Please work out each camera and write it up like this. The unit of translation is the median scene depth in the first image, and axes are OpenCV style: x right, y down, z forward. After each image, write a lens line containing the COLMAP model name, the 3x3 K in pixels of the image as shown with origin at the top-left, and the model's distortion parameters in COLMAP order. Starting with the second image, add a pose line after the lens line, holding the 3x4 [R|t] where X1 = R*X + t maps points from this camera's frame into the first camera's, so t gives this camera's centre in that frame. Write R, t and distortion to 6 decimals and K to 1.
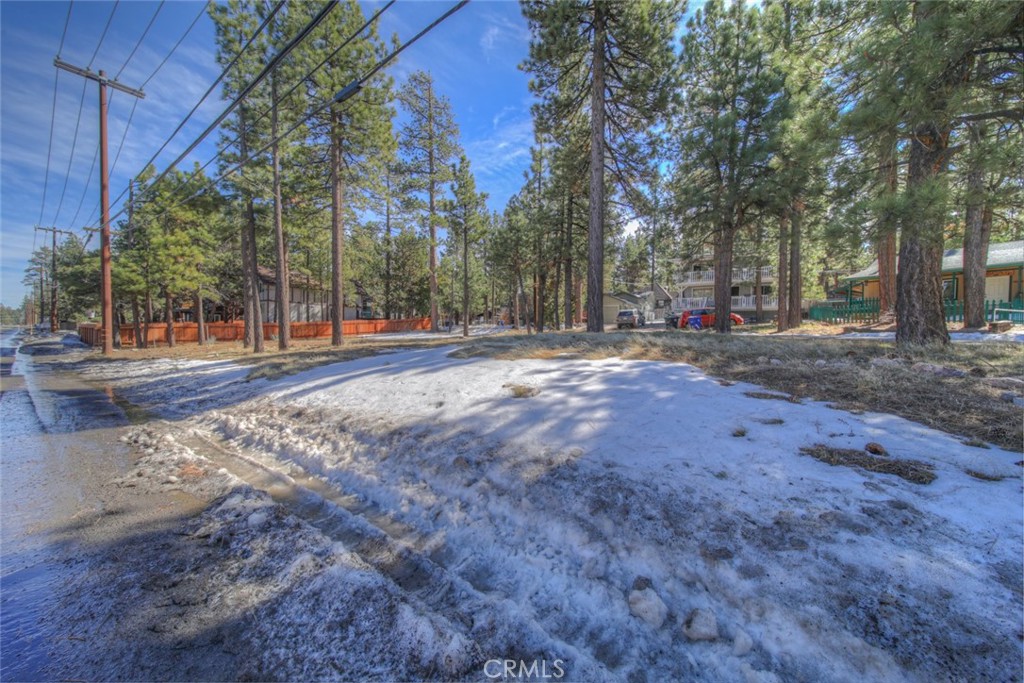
lens RADIAL K [[354.5, 0, 512.0], [0, 354.5, 341.5], [0, 0, 1]] dist [-0.006084, -0.000009]
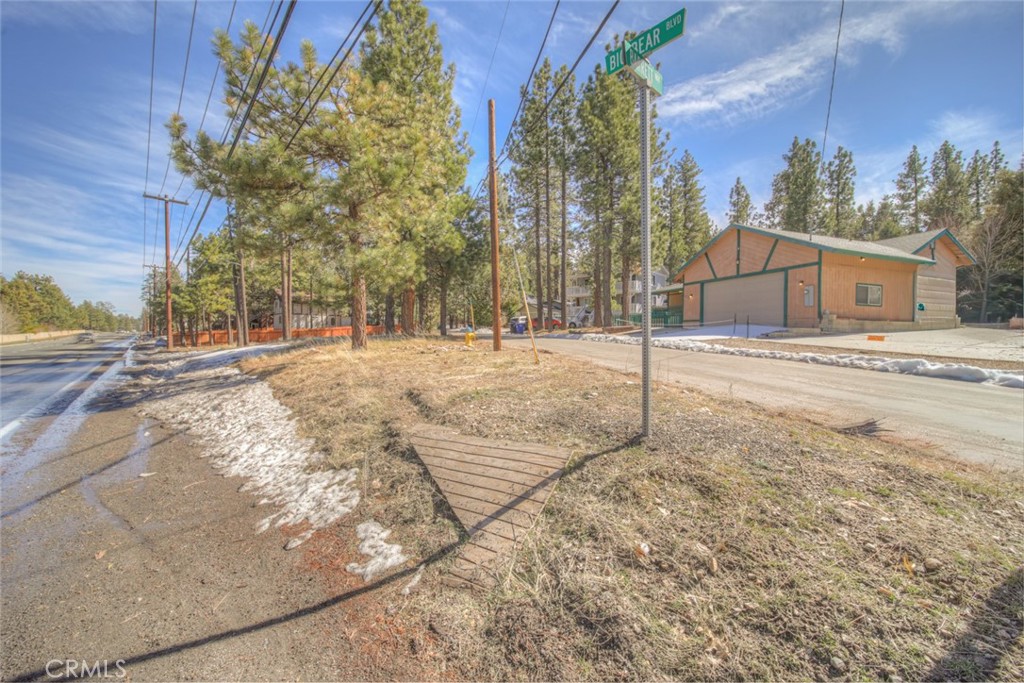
lens RADIAL K [[354.5, 0, 512.0], [0, 354.5, 341.5], [0, 0, 1]] dist [-0.006084, -0.000009]
pose [[0.990285, -0.005775, -0.138935, 0.651733], [0.004868, 0.999965, -0.006865, 0.013576], [0.138970, 0.006122, 0.990278, -0.425619]]
